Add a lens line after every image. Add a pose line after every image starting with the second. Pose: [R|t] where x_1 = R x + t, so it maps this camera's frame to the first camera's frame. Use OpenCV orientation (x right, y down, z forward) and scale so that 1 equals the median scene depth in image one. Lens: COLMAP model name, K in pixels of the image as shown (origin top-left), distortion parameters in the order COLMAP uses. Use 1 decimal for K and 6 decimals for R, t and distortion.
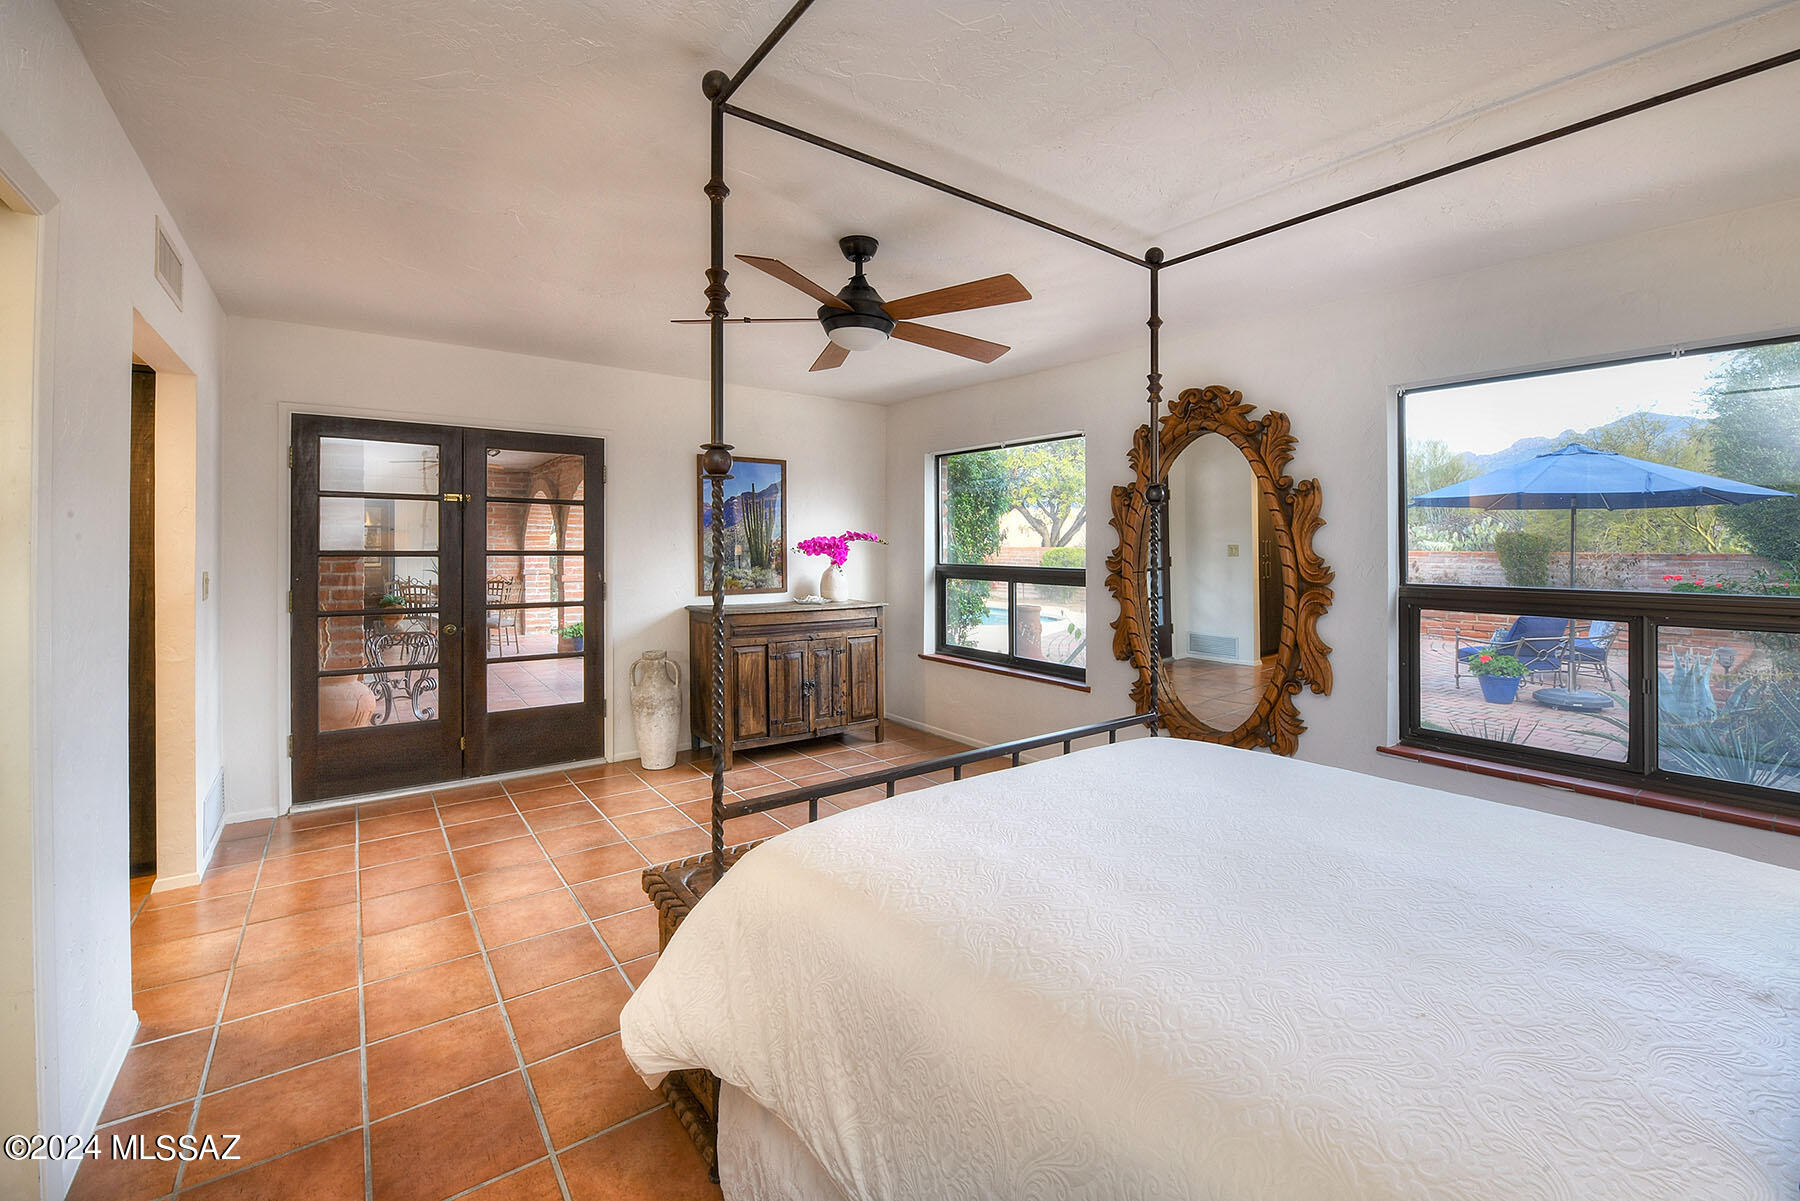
lens RADIAL K [[768.3, 0, 894.7], [0, 768.3, 542.2], [0, 0, 1]] dist [-0.001413, -0.000064]
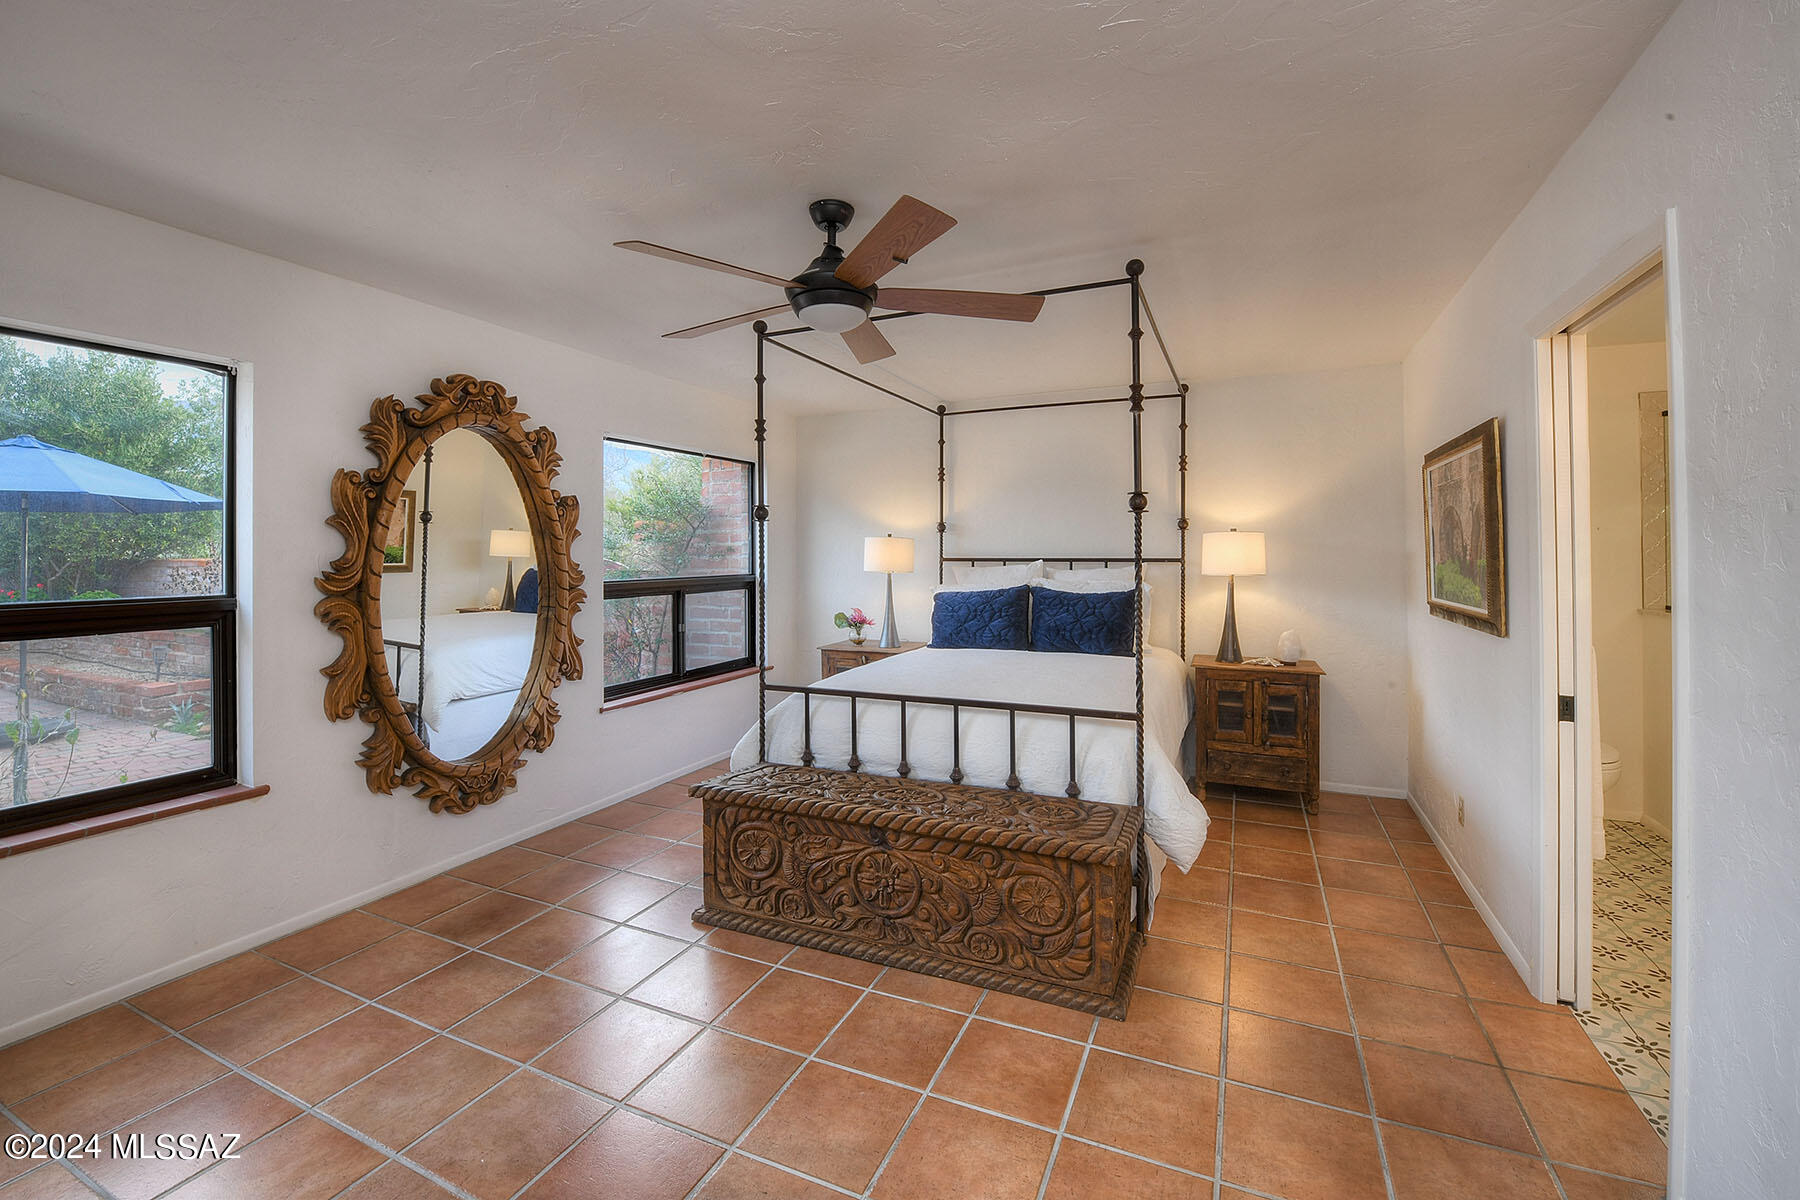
lens RADIAL K [[768.3, 0, 894.7], [0, 768.3, 541.7], [0, 0, 1]] dist [-0.001413, -0.000064]
pose [[-0.468306, 0.008704, 0.883523, -0.683887], [-0.002689, 0.999933, -0.011276, -0.000334], [-0.883562, -0.007656, -0.468251, 1.080860]]
